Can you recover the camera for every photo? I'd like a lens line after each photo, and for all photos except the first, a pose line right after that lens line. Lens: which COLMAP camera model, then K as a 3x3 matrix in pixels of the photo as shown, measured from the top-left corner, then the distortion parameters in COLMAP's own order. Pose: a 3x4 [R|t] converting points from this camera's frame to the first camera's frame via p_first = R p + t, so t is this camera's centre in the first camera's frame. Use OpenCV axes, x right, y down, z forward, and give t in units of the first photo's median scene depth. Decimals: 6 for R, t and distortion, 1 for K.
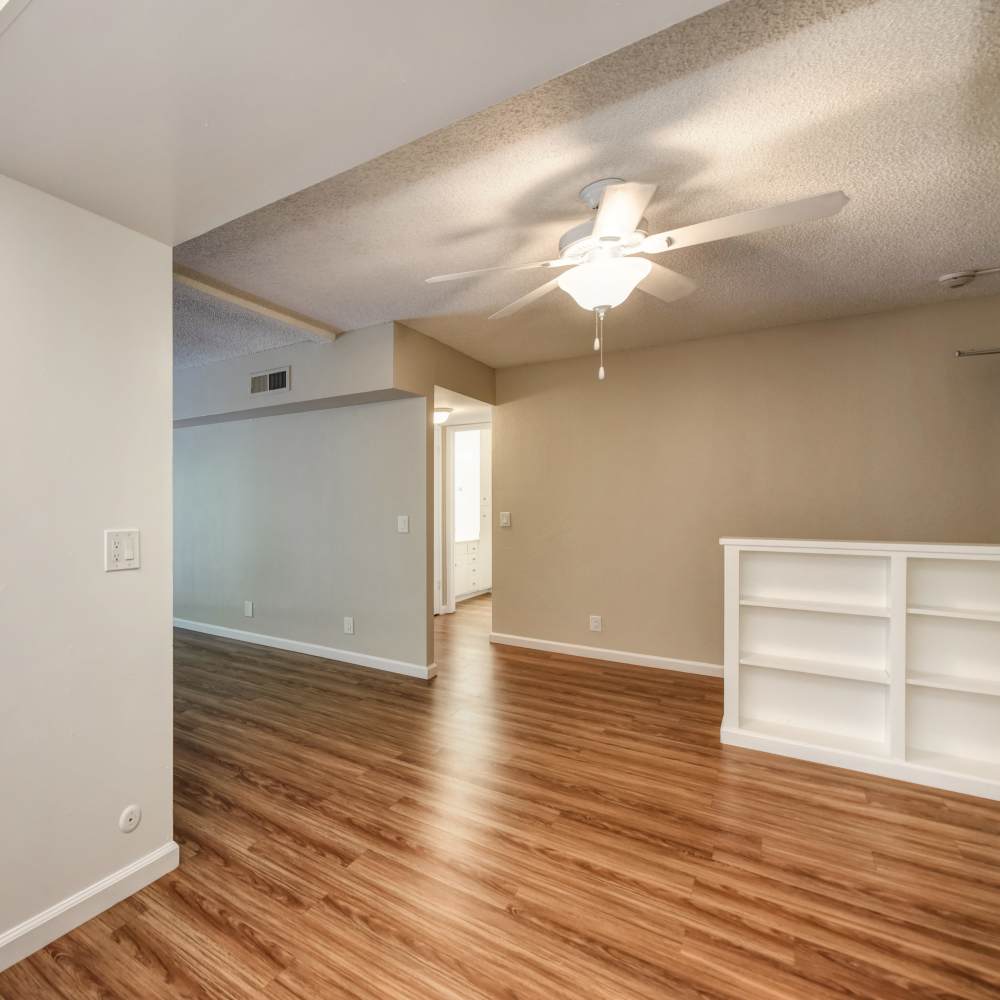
lens RADIAL K [[935.5, 0, 500.0], [0, 935.5, 500.0], [0, 0, 1]] dist [0.003296, 0.000123]
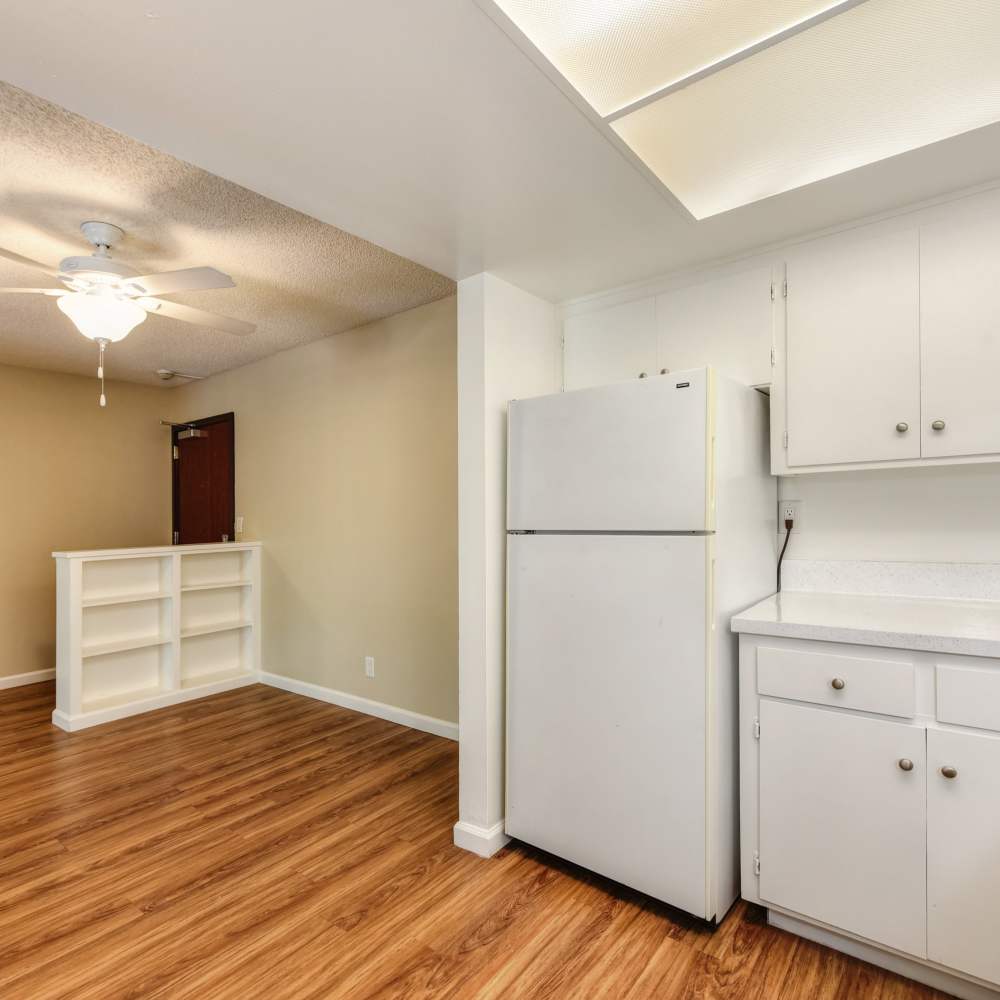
lens RADIAL K [[935.5, 0, 500.0], [0, 935.5, 500.0], [0, 0, 1]] dist [0.003296, 0.000123]
pose [[-0.354206, 0.015786, 0.935034, -1.149913], [0.006555, 0.999875, -0.014397, -0.002430], [-0.935144, 0.001030, -0.354265, 1.034328]]
